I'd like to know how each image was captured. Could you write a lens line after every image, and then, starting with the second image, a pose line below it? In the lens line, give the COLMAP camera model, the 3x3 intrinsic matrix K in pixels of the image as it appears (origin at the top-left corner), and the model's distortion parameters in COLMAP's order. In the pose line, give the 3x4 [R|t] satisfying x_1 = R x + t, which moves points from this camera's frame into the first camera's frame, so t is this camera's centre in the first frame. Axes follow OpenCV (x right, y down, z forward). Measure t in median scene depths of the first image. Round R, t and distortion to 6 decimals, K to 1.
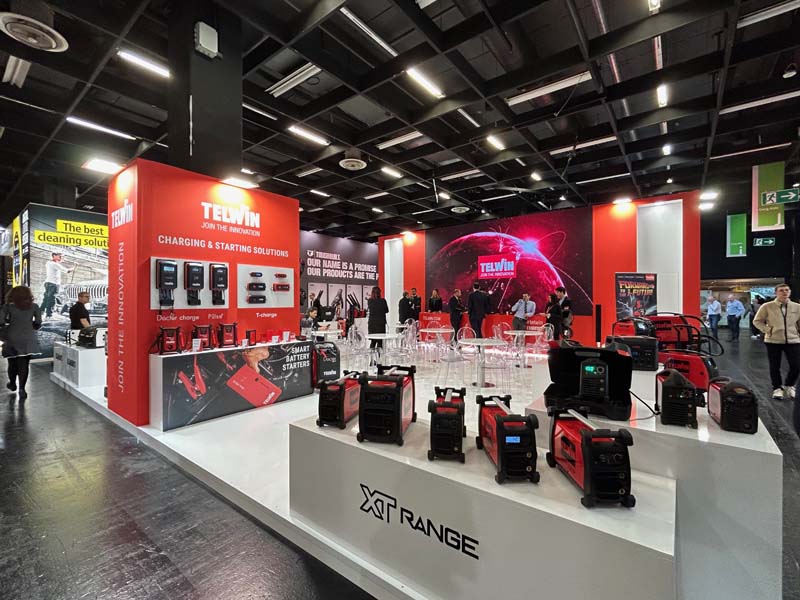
lens RADIAL K [[358.6, 0, 398.6], [0, 358.6, 299.4], [0, 0, 1]] dist [-0.004989, -0.000198]
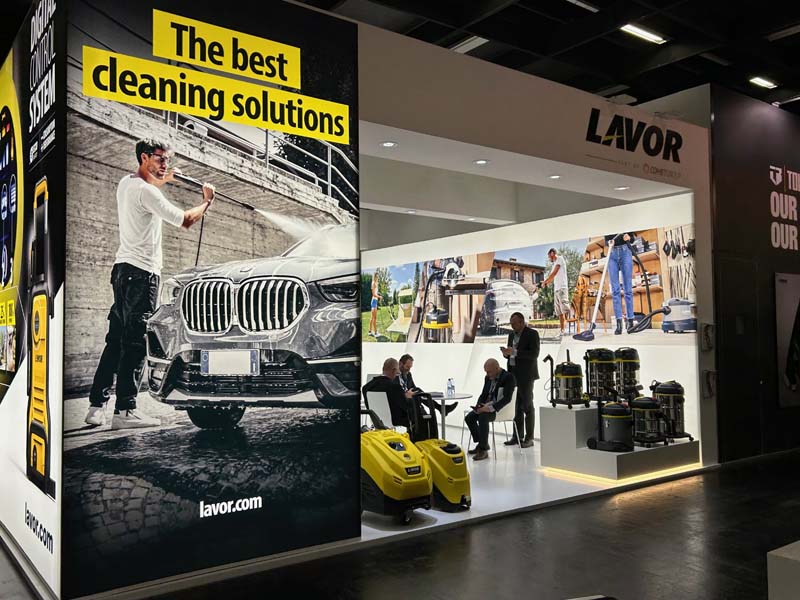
lens RADIAL K [[708.3, 0, 400.3], [0, 708.3, 300.5], [0, 0, 1]] dist [-0.012260, -0.005868]
pose [[0.969985, 0.000211, -0.243163, -0.668124], [-0.005710, 0.999744, -0.021910, -0.014087], [0.243096, 0.022641, 0.969738, 0.571071]]
